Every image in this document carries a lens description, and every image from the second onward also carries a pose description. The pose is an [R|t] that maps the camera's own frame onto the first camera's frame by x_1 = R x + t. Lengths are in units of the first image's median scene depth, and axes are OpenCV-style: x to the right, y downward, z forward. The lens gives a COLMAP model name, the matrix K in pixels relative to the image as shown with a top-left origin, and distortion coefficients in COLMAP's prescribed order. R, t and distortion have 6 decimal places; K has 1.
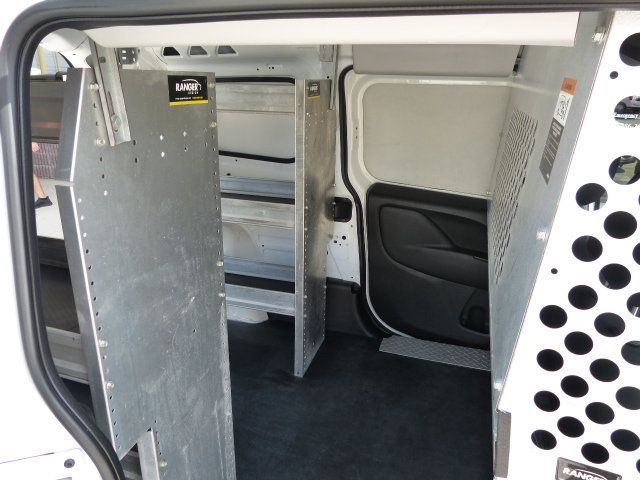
lens RADIAL K [[477.8, 0, 322.4], [0, 477.8, 242.1], [0, 0, 1]] dist [-0.023456, 0.009093]
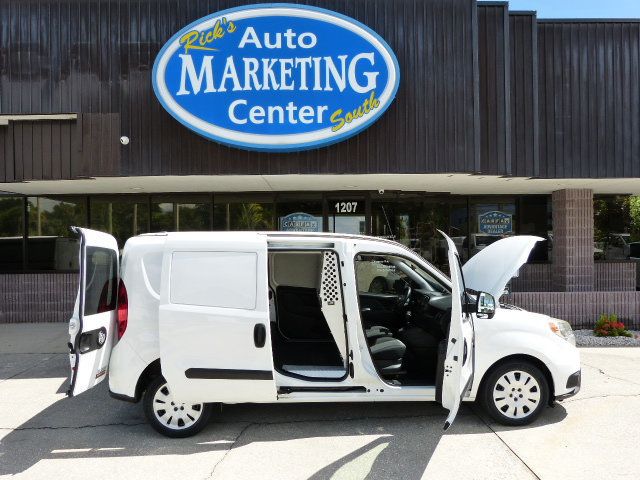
lens RADIAL K [[477.4, 0, 319.7], [0, 477.4, 242.6], [0, 0, 1]] dist [-0.024563, 0.012137]
pose [[0.938497, -0.017704, 0.344832, -0.776805], [0.124150, 0.949198, -0.289154, 0.593368], [-0.322195, 0.314181, 0.893018, -2.103896]]
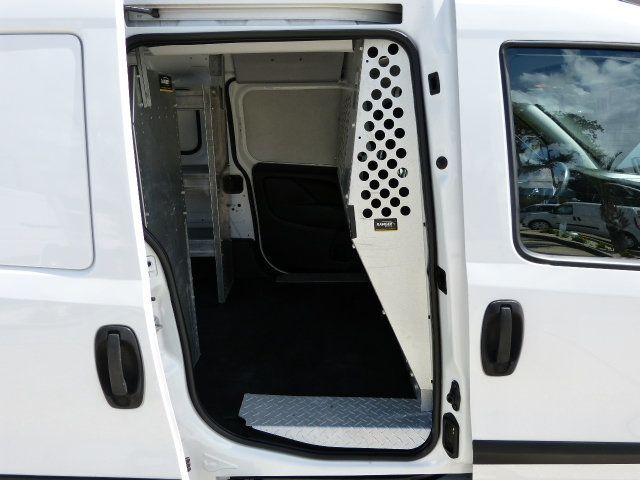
lens RADIAL K [[477.4, 0, 319.7], [0, 477.4, 242.6], [0, 0, 1]] dist [-0.024563, 0.012137]
pose [[0.953162, -0.115210, 0.279659, -0.150870], [0.129633, 0.990993, -0.033573, 0.201931], [-0.273272, 0.068253, 0.959512, -0.410070]]
